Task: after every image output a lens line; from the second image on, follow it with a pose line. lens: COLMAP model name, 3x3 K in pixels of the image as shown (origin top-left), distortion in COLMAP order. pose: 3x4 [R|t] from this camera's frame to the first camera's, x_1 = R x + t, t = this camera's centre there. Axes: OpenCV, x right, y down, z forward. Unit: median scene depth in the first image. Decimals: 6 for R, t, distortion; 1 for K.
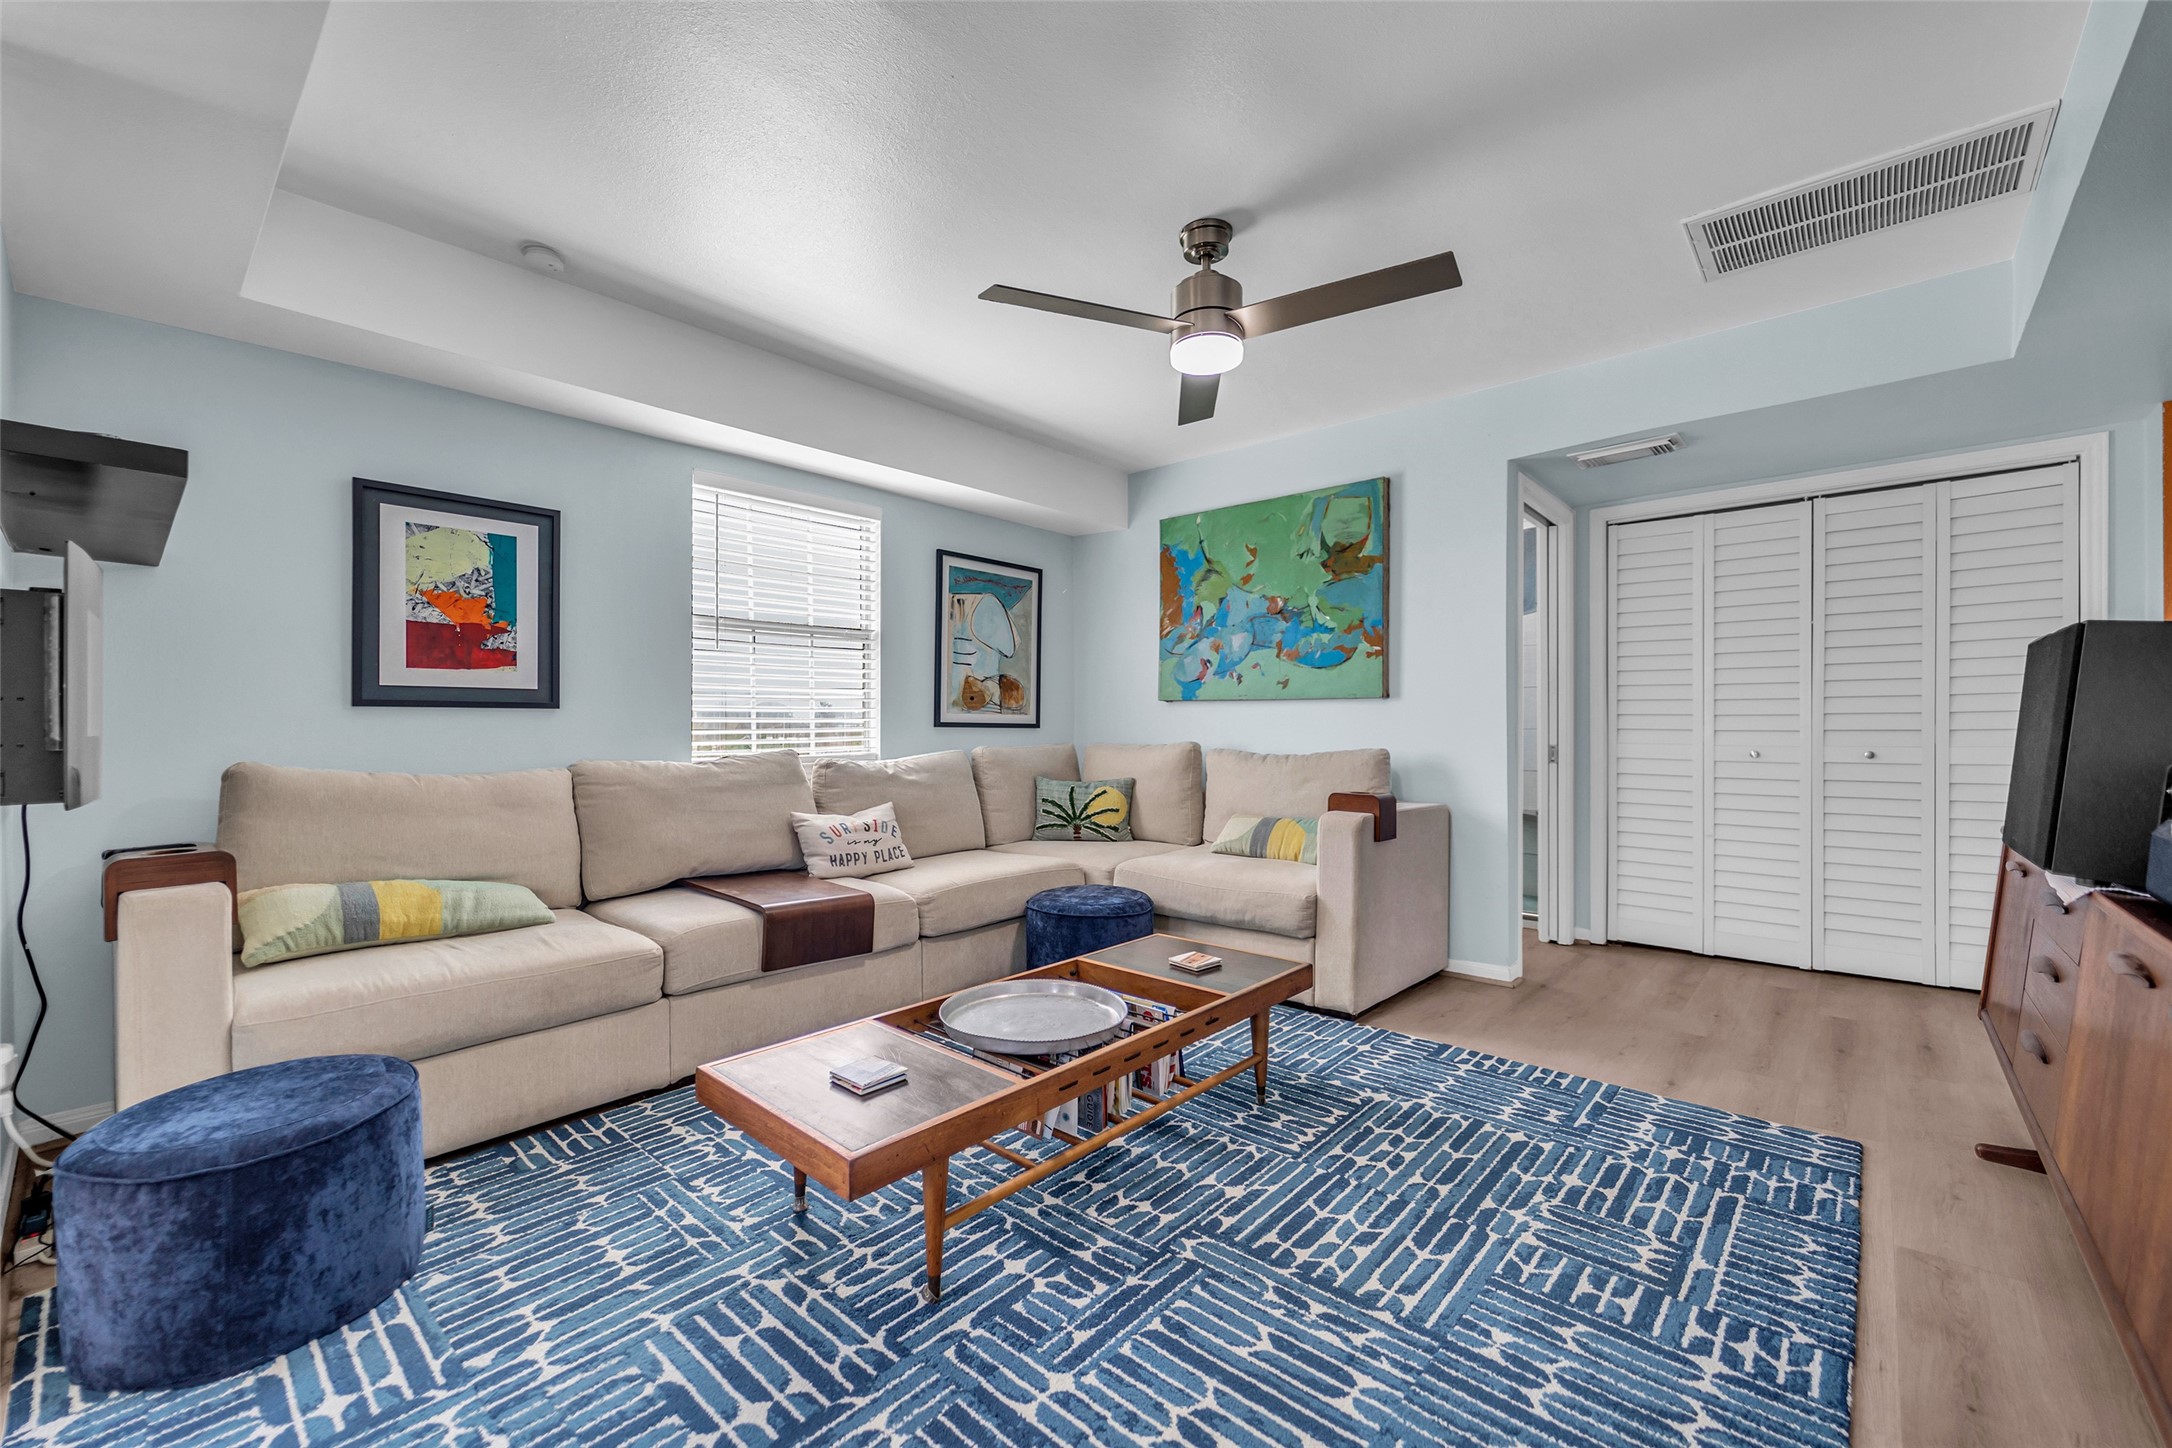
lens RADIAL K [[883.9, 0, 1076.7], [0, 883.9, 731.3], [0, 0, 1]] dist [0.000446, -0.001690]
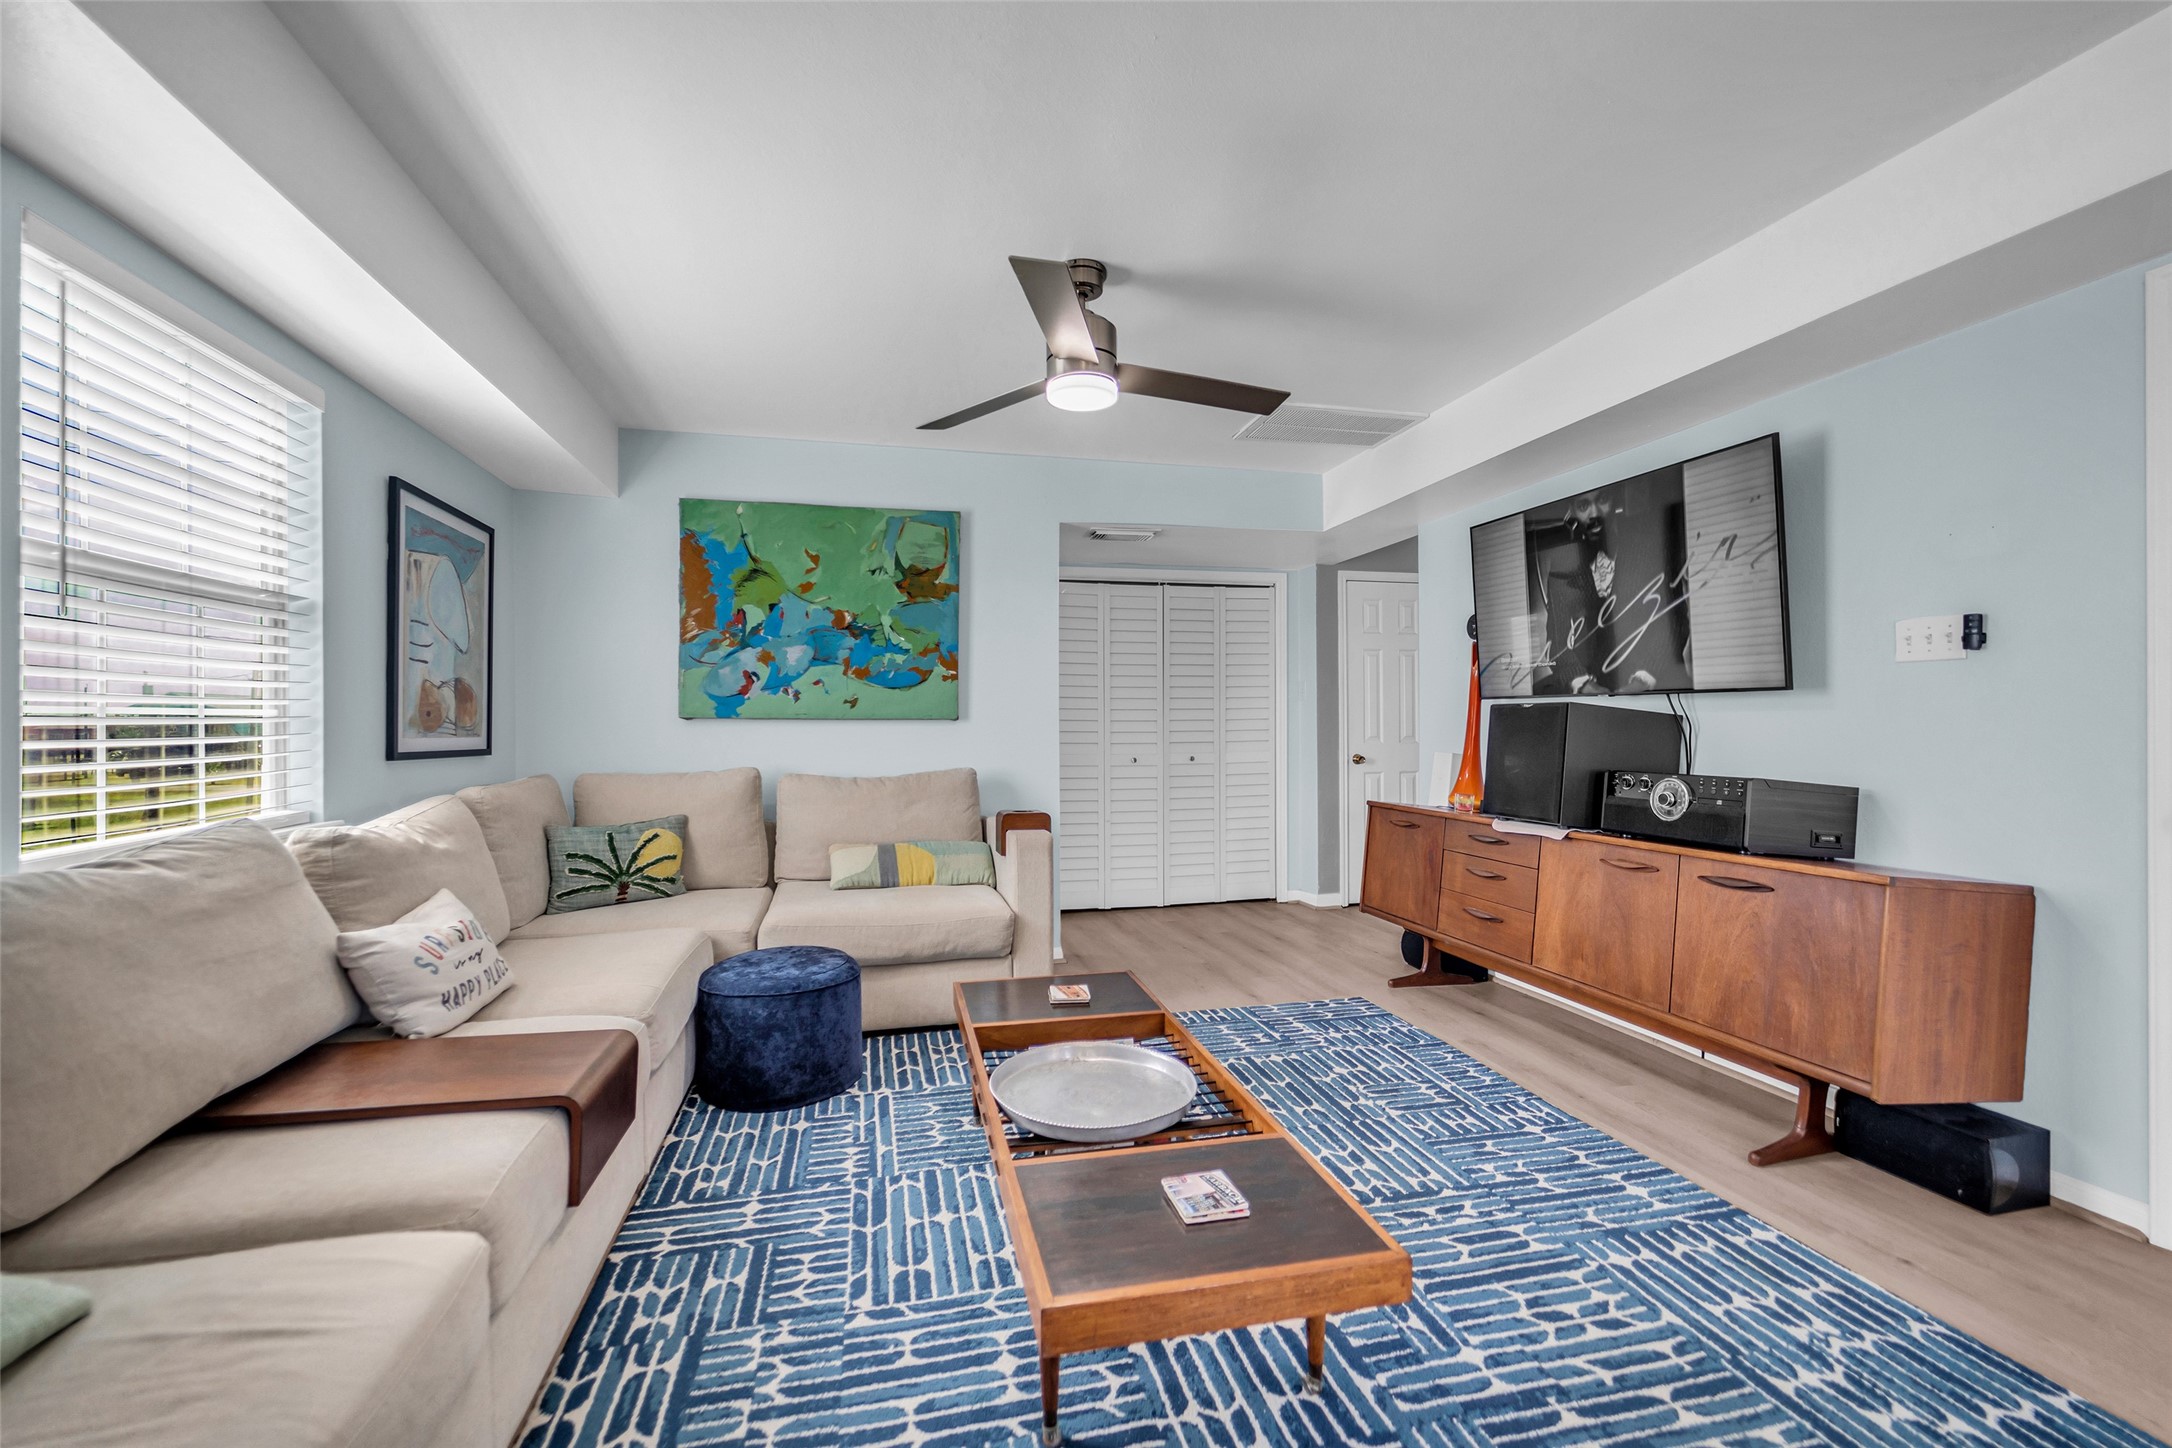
lens RADIAL K [[883.9, 0, 1075.9], [0, 883.9, 729.3], [0, 0, 1]] dist [0.000446, -0.001690]
pose [[0.571582, -0.007236, 0.820513, -0.500755], [0.009675, 0.999951, 0.002079, -0.030096], [-0.820488, 0.006750, 0.571624, 0.310681]]
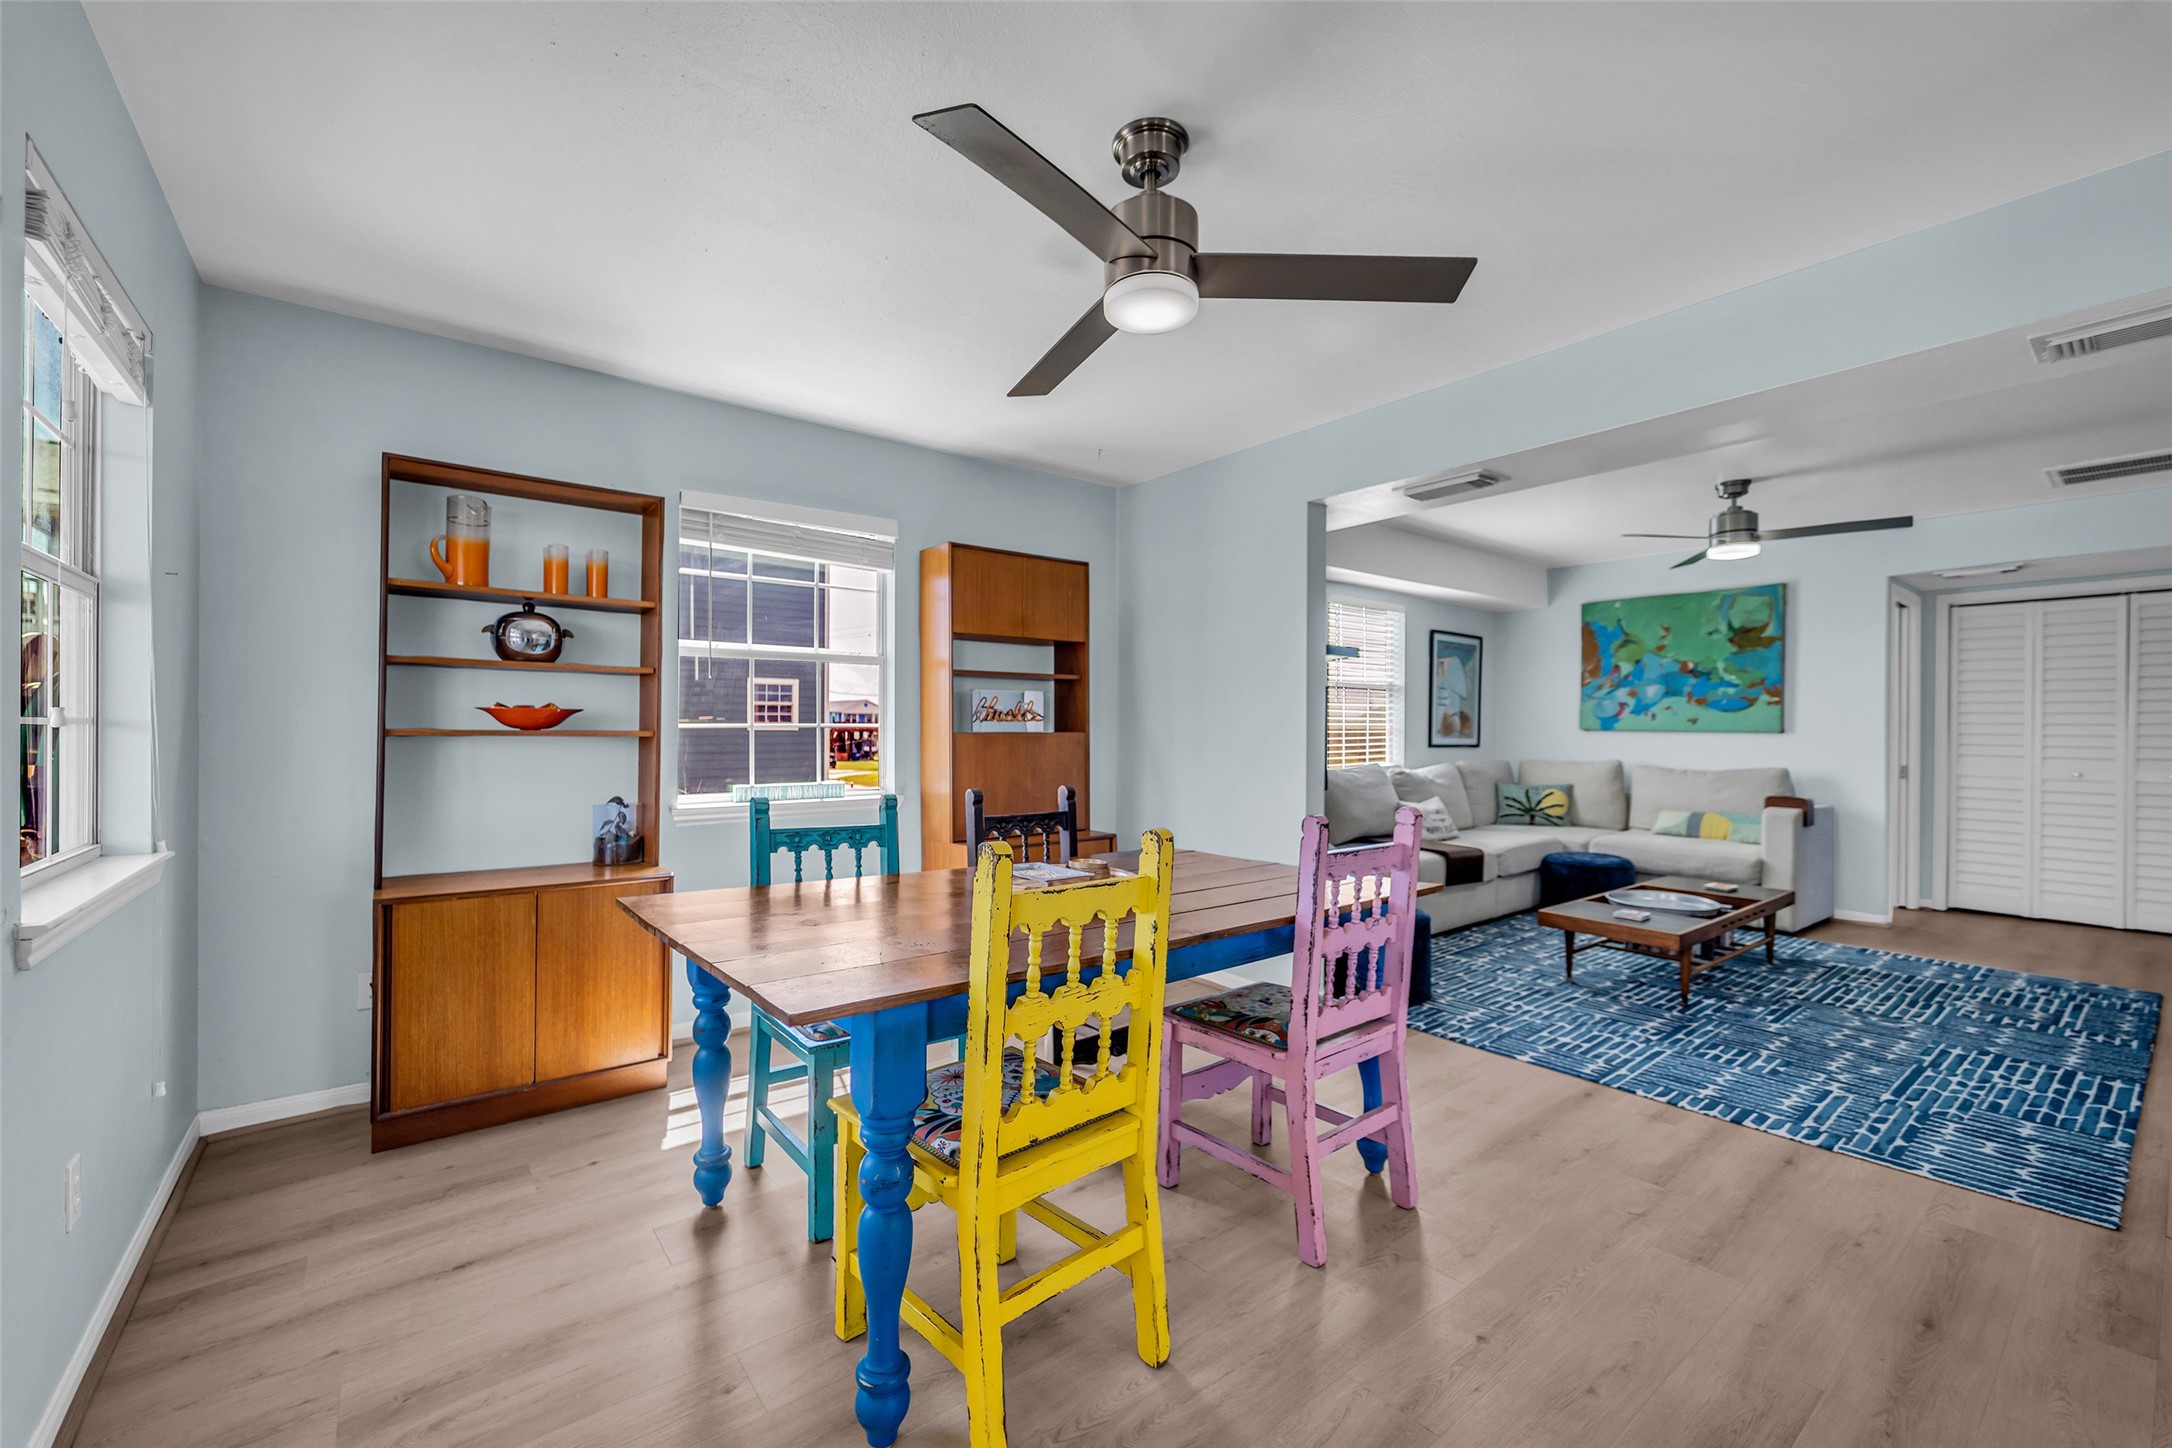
lens RADIAL K [[883.9, 0, 1064.3], [0, 883.9, 733.1], [0, 0, 1]] dist [0.000446, -0.001690]
pose [[0.984123, 0.007545, -0.177329, -0.638889], [-0.007595, 0.999971, 0.000399, -0.032540], [0.177327, 0.000954, 0.984152, -0.745081]]
